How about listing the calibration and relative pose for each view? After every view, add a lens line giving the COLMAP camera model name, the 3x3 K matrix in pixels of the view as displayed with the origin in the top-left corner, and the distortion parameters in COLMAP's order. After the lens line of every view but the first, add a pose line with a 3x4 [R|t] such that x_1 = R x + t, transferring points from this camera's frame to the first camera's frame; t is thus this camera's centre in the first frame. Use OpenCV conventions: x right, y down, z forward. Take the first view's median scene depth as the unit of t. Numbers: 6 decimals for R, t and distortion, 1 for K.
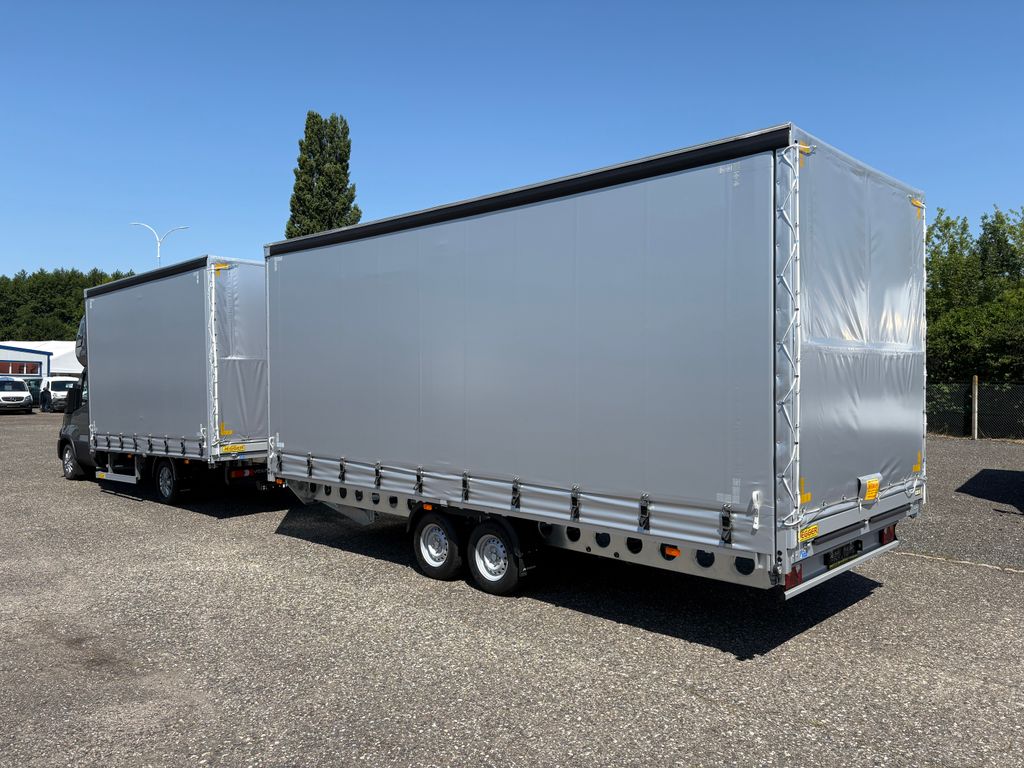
lens RADIAL K [[799.5, 0, 509.3], [0, 799.5, 374.6], [0, 0, 1]] dist [0.010077, 0.003684]
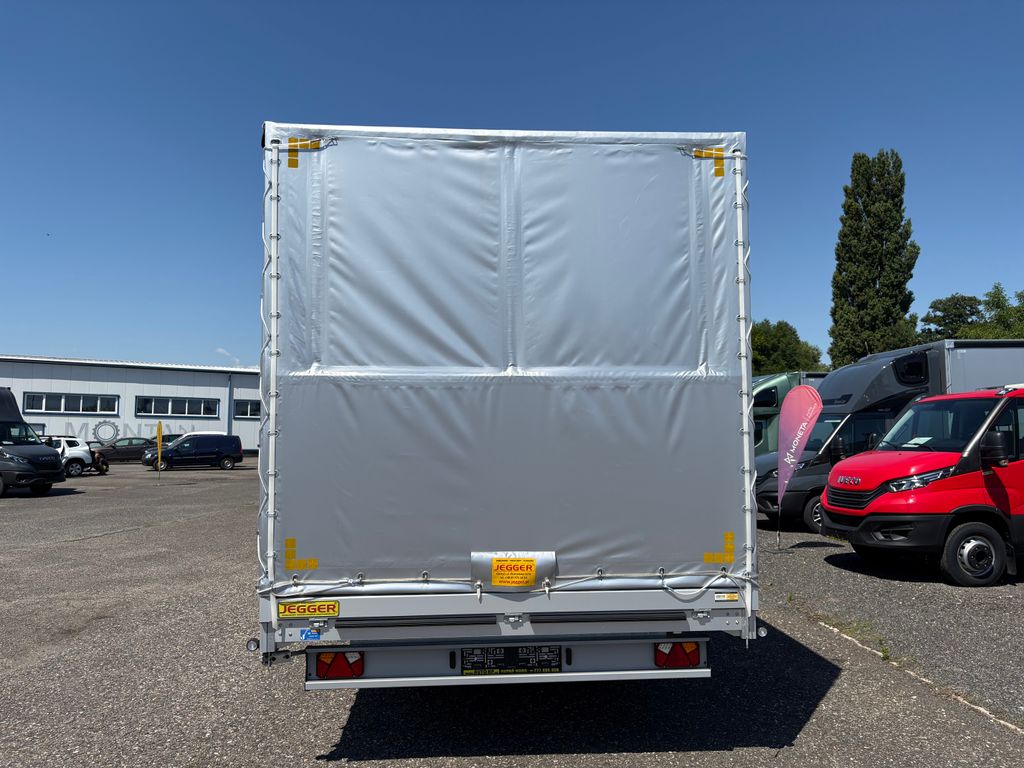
lens RADIAL K [[779.0, 0, 512.0], [0, 779.0, 384.0], [0, 0, 1]] dist [0.076567, -0.100571]
pose [[0.728979, -0.046084, -0.682983, 0.084137], [0.005893, 0.998117, -0.061057, 0.001547], [0.684510, 0.040484, 0.727878, 0.043406]]
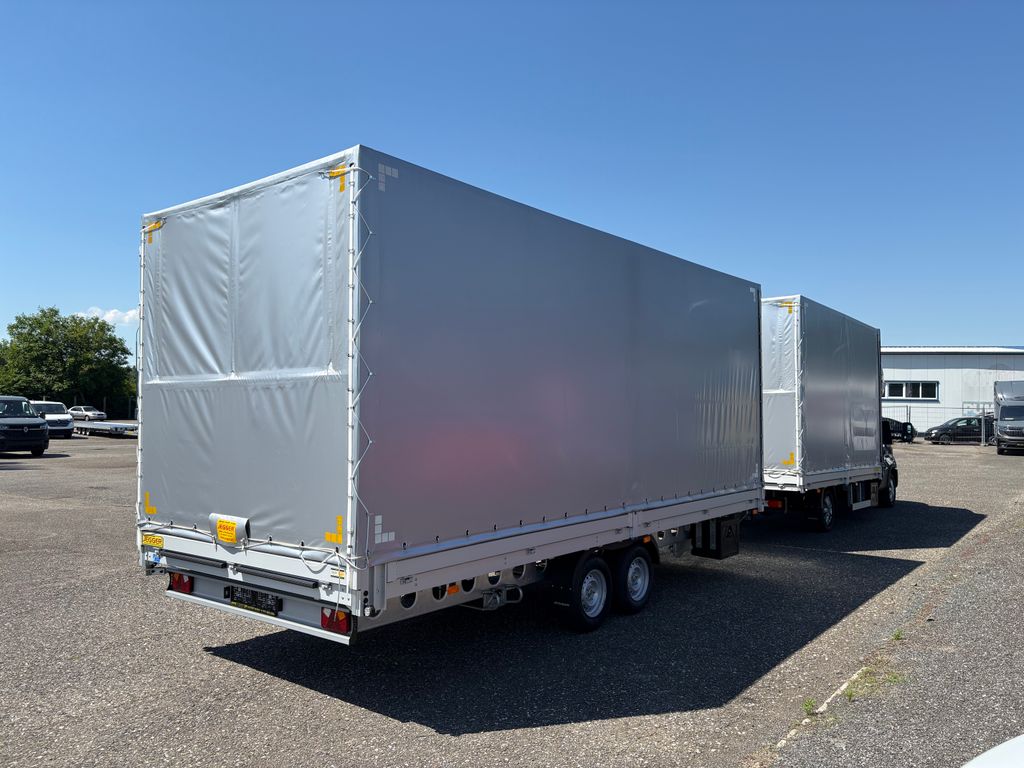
lens RADIAL K [[799.5, 0, 509.3], [0, 799.5, 374.6], [0, 0, 1]] dist [0.010077, 0.003684]
pose [[0.060420, -0.044447, -0.997183, 0.126729], [0.006779, 0.999003, -0.044117, 0.000348], [0.998150, -0.004094, 0.060661, 0.114530]]
